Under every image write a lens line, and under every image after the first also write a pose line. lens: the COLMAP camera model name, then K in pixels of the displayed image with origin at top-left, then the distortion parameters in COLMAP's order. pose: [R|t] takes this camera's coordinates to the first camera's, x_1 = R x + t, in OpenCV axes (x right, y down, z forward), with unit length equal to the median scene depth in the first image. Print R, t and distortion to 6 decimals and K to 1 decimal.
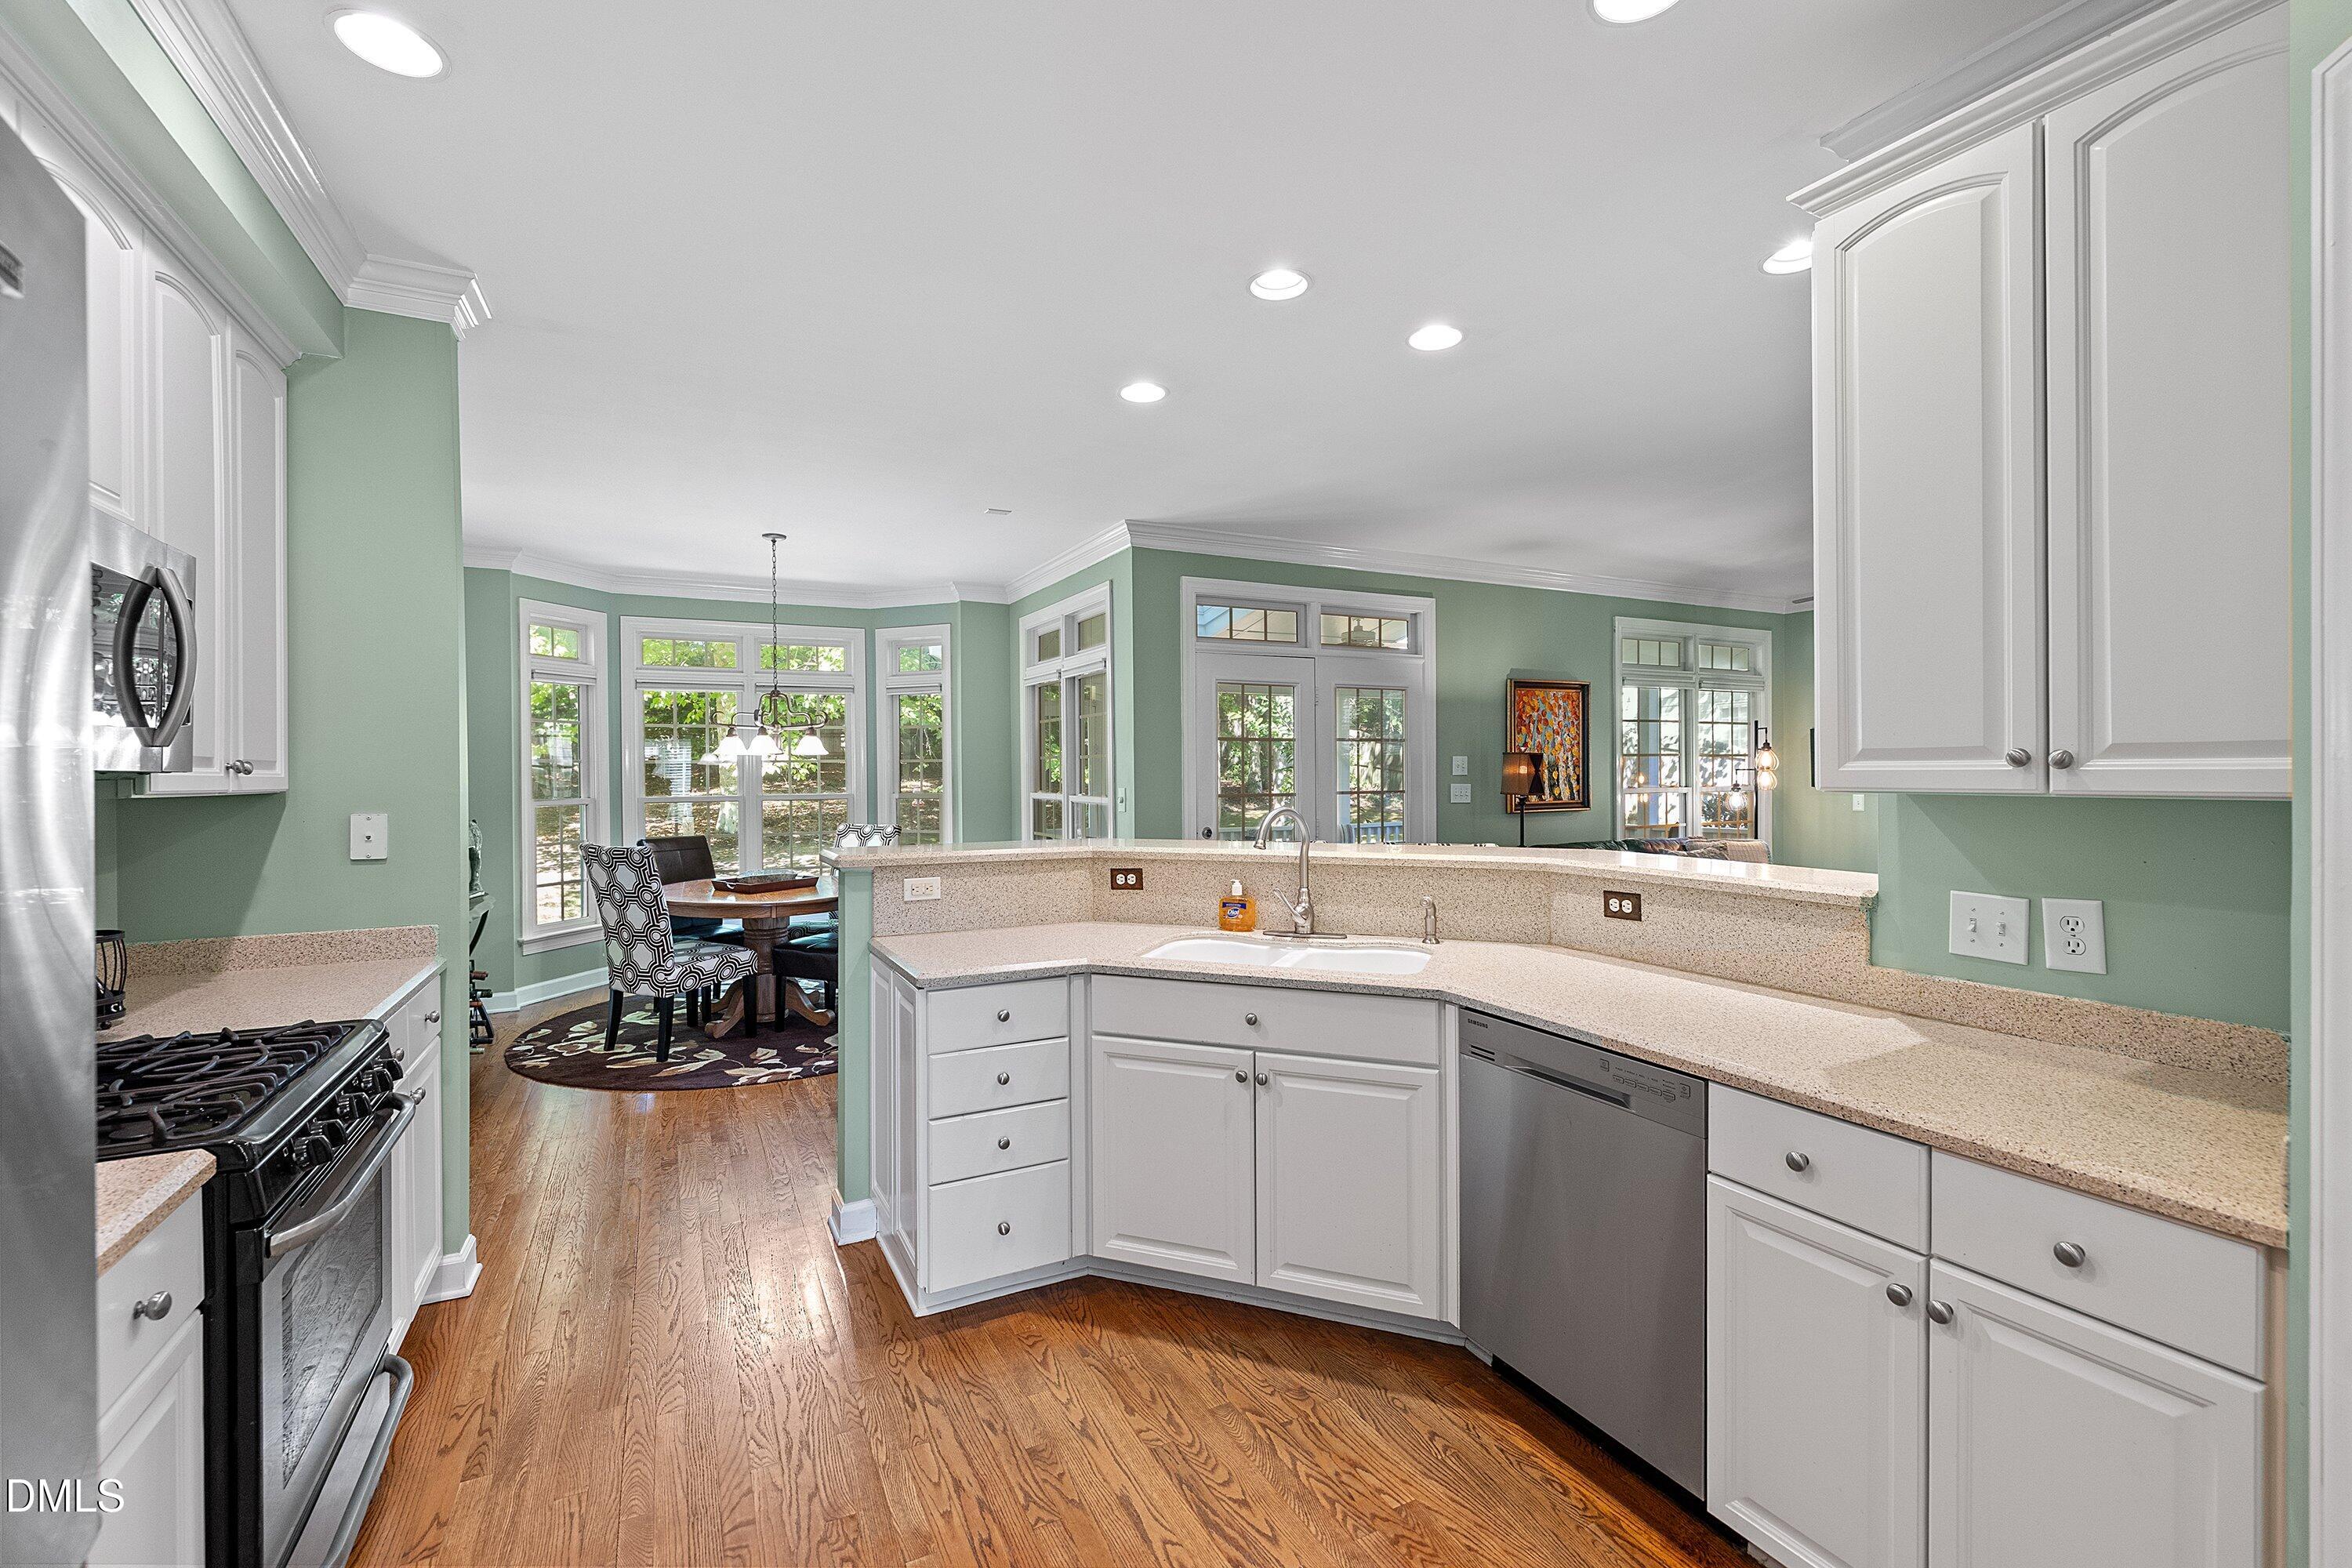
lens RADIAL K [[995.6, 0, 1170.9], [0, 995.6, 787.7], [0, 0, 1]] dist [-0.000631, 0.000429]
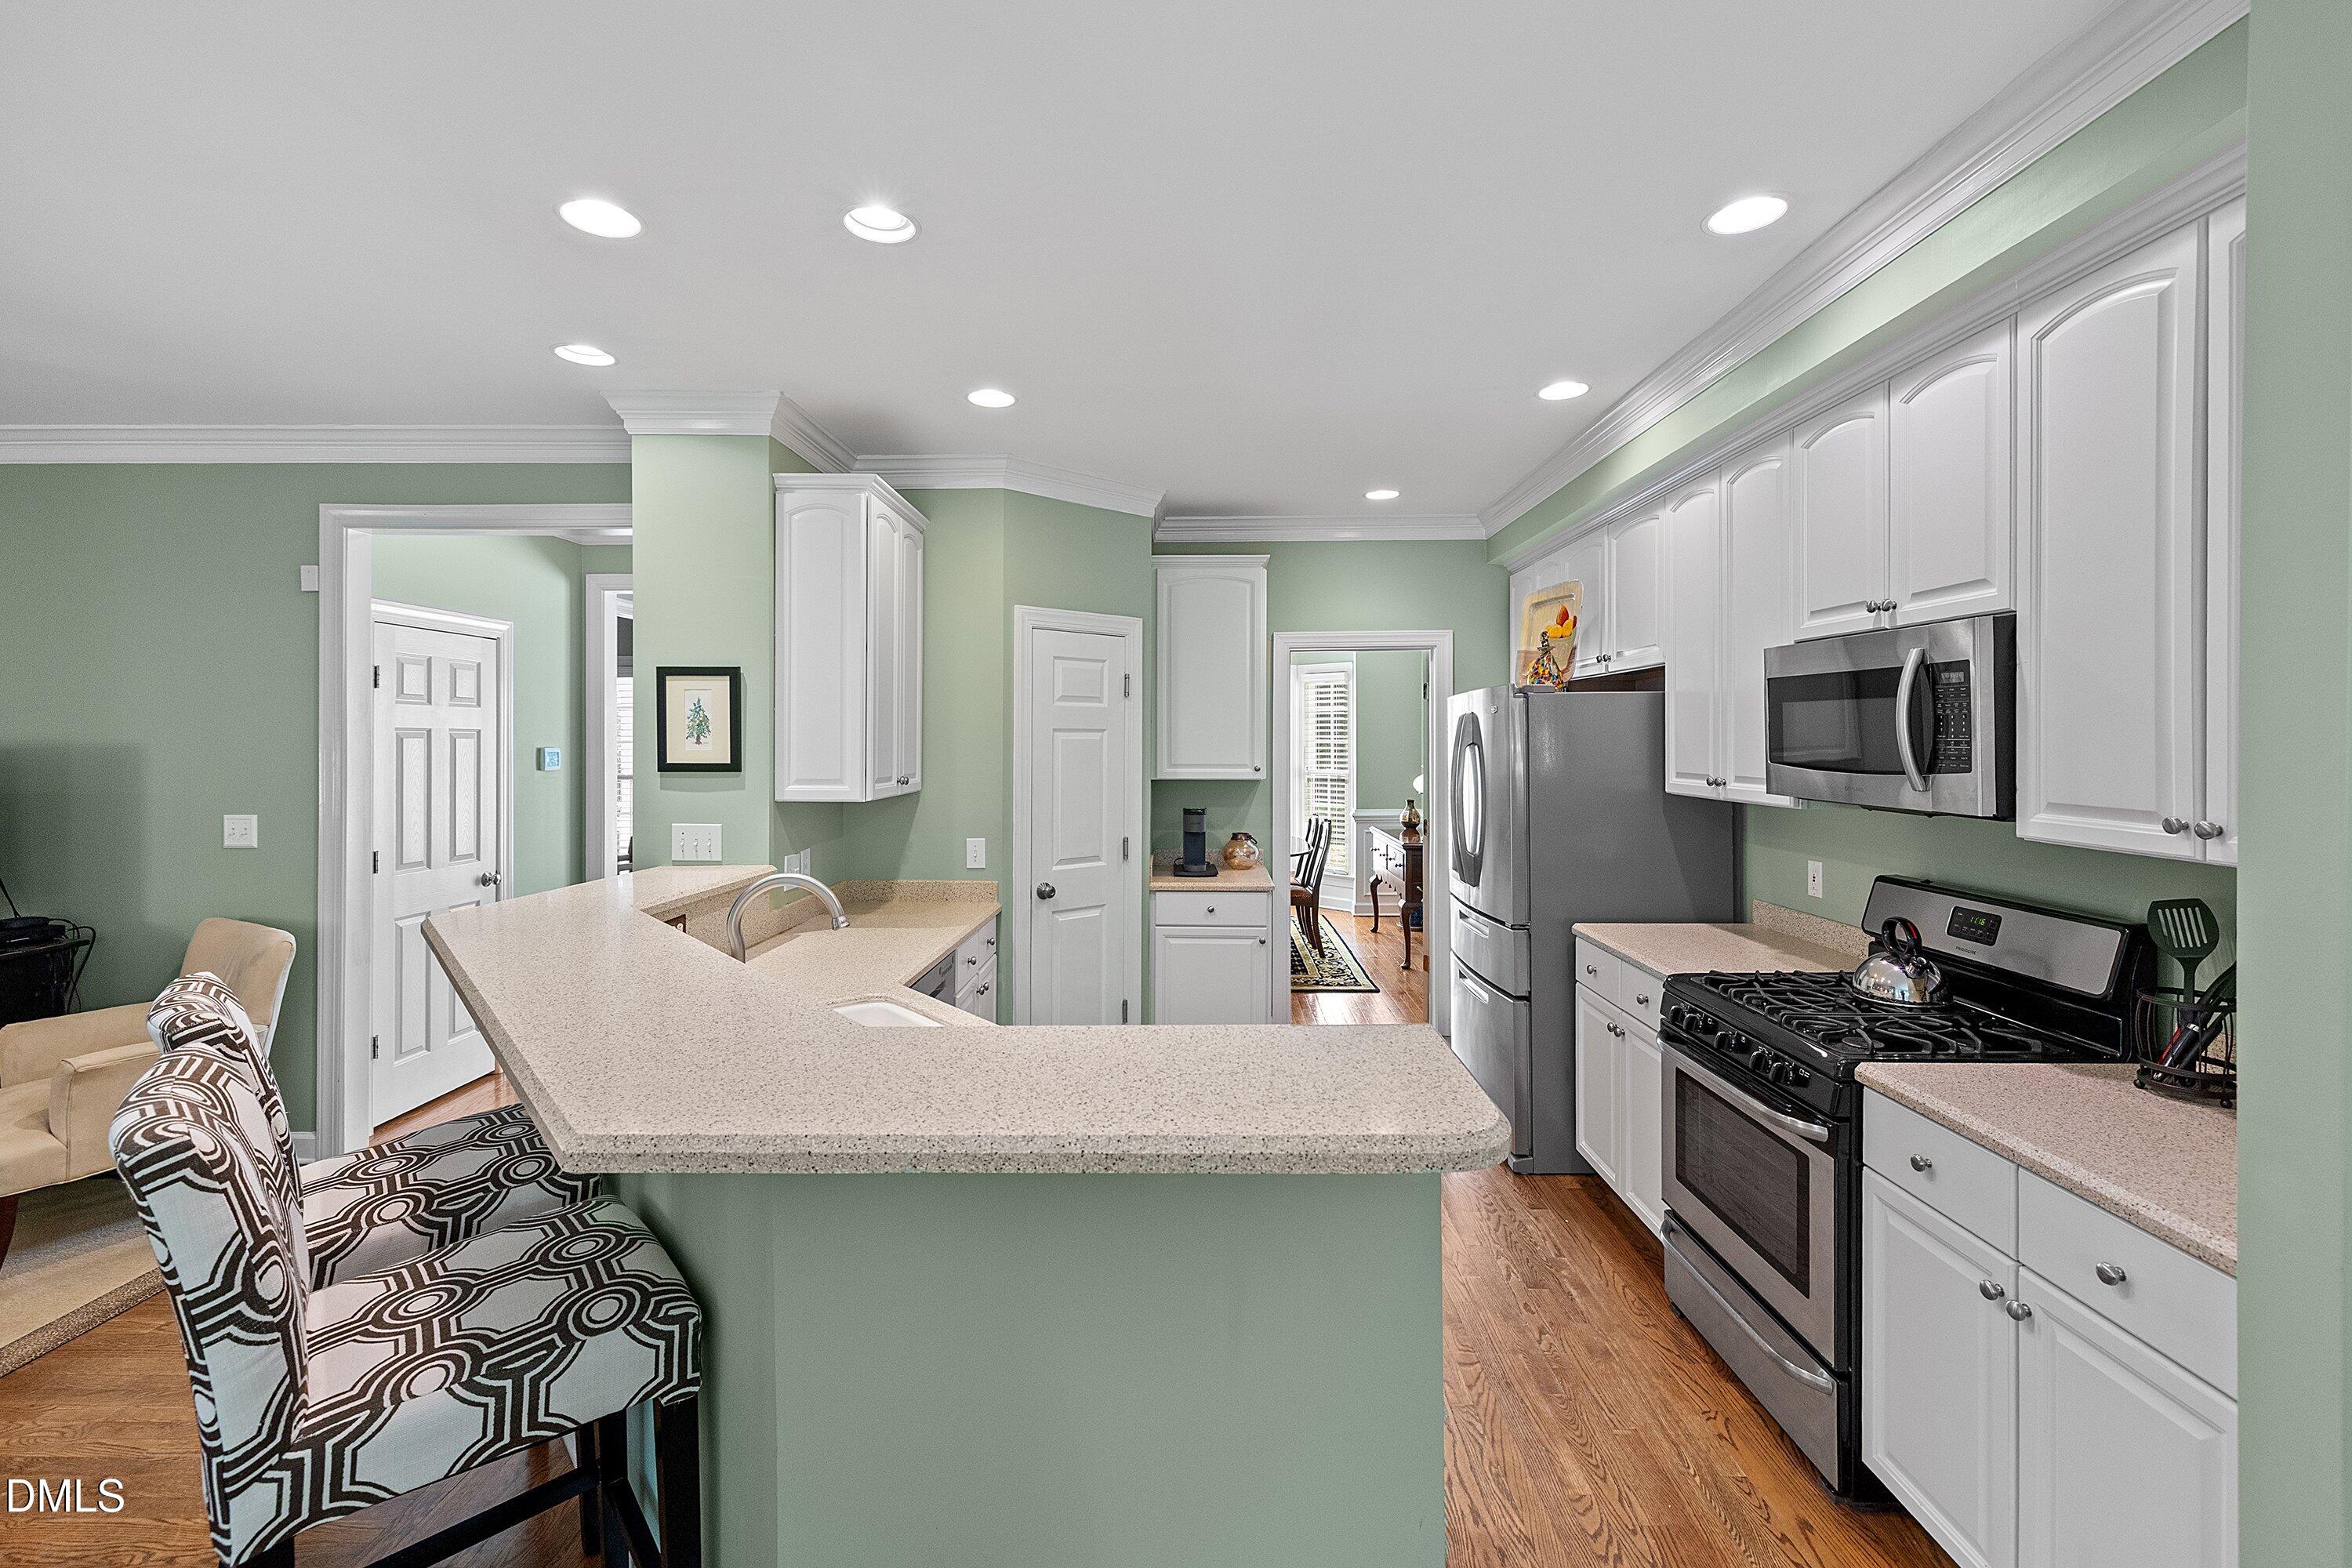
lens RADIAL K [[995.6, 0, 1181.2], [0, 995.6, 742.0], [0, 0, 1]] dist [-0.000631, 0.000429]
pose [[-0.886312, 0.005835, 0.463051, -0.212929], [0.014524, 0.999779, 0.015201, -0.037488], [-0.462860, 0.020198, -0.886201, 0.697636]]
